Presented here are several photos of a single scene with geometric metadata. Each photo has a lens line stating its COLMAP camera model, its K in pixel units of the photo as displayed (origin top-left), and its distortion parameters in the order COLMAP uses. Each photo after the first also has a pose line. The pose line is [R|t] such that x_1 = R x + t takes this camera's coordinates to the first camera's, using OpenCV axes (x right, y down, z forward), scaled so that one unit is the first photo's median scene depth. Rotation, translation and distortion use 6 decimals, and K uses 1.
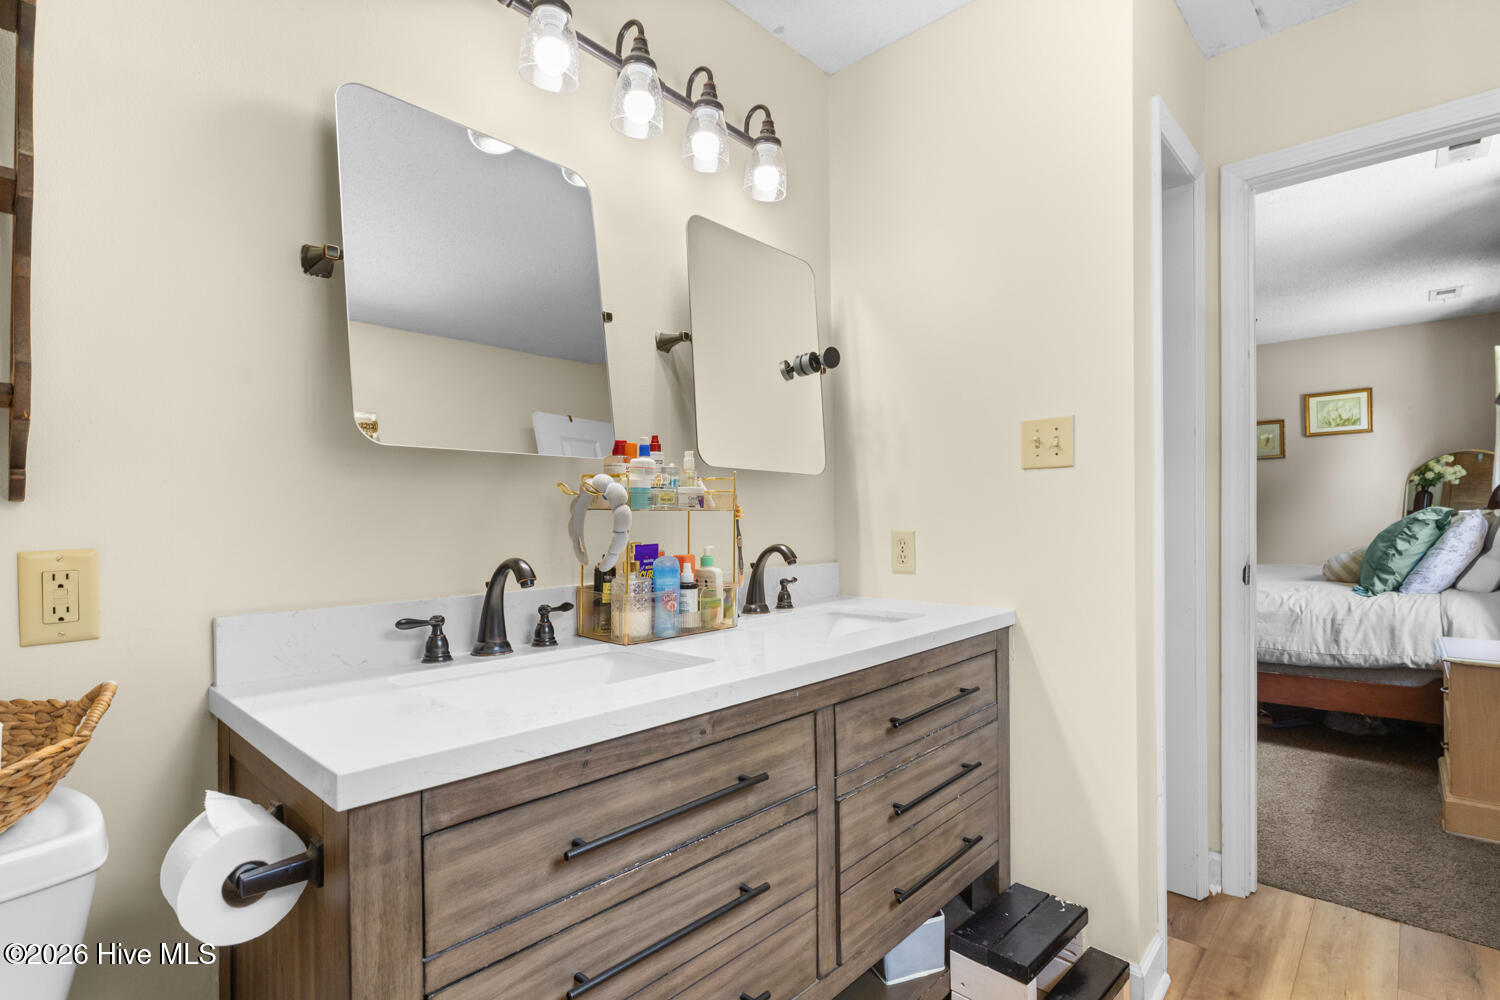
lens RADIAL K [[723.6, 0, 764.3], [0, 723.6, 510.8], [0, 0, 1]] dist [-0.003573, -0.000302]
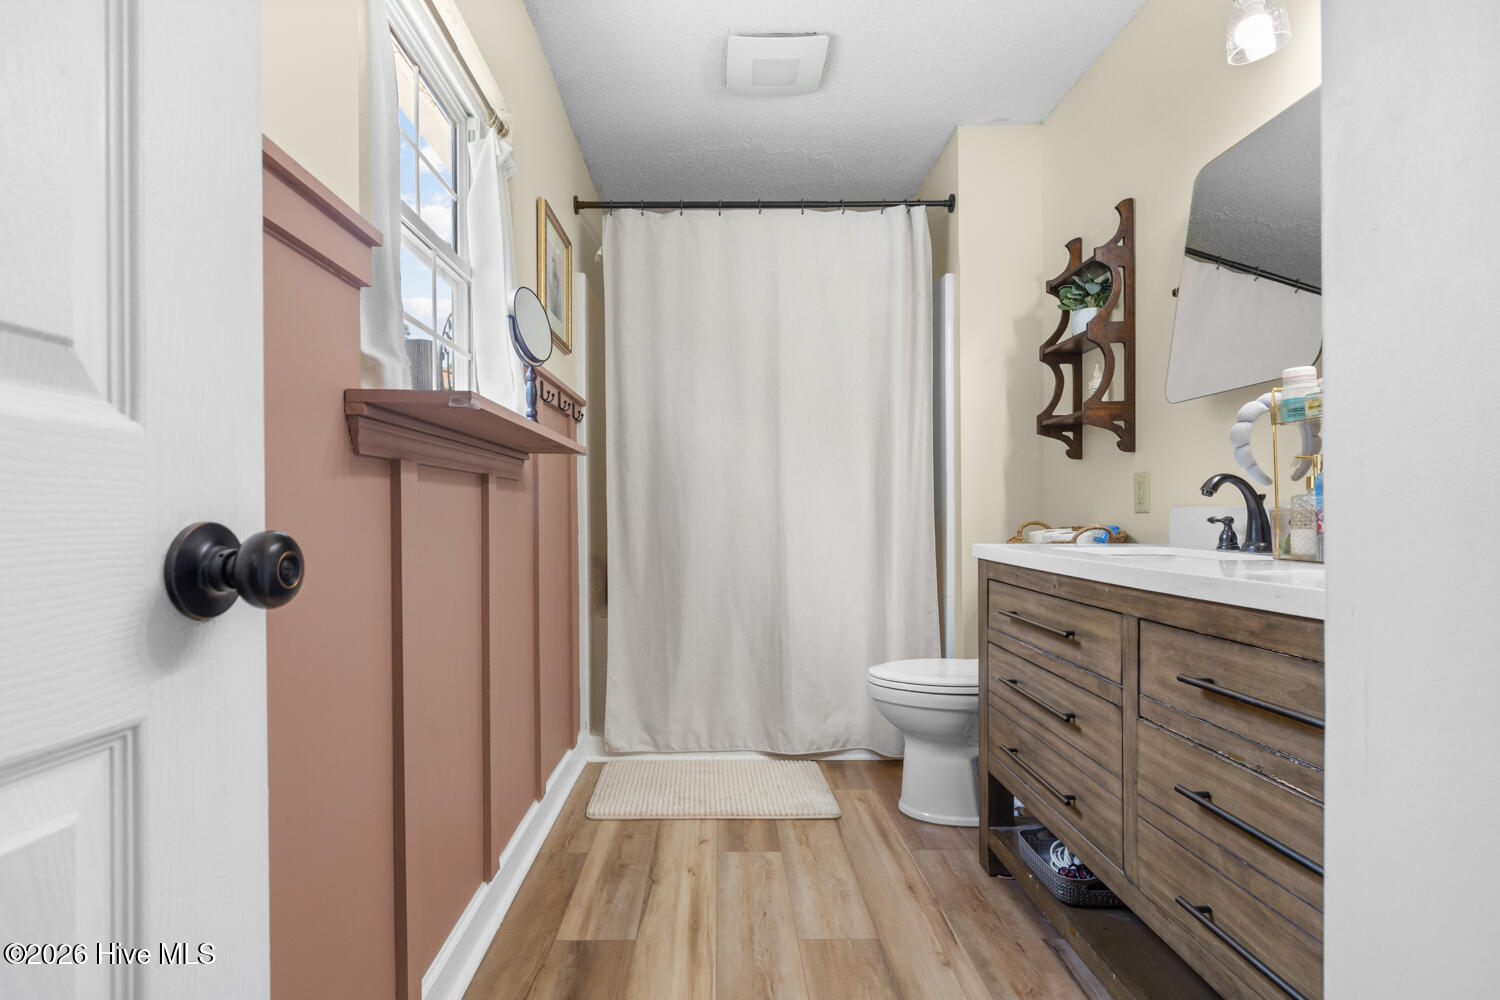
lens RADIAL K [[723.6, 0, 747.3], [0, 723.6, 507.6], [0, 0, 1]] dist [-0.003573, -0.000302]
pose [[-0.705392, 0.016945, -0.708615, 1.107036], [0.022734, 0.999741, 0.001276, 0.104783], [0.708452, -0.015210, -0.705595, 1.271292]]
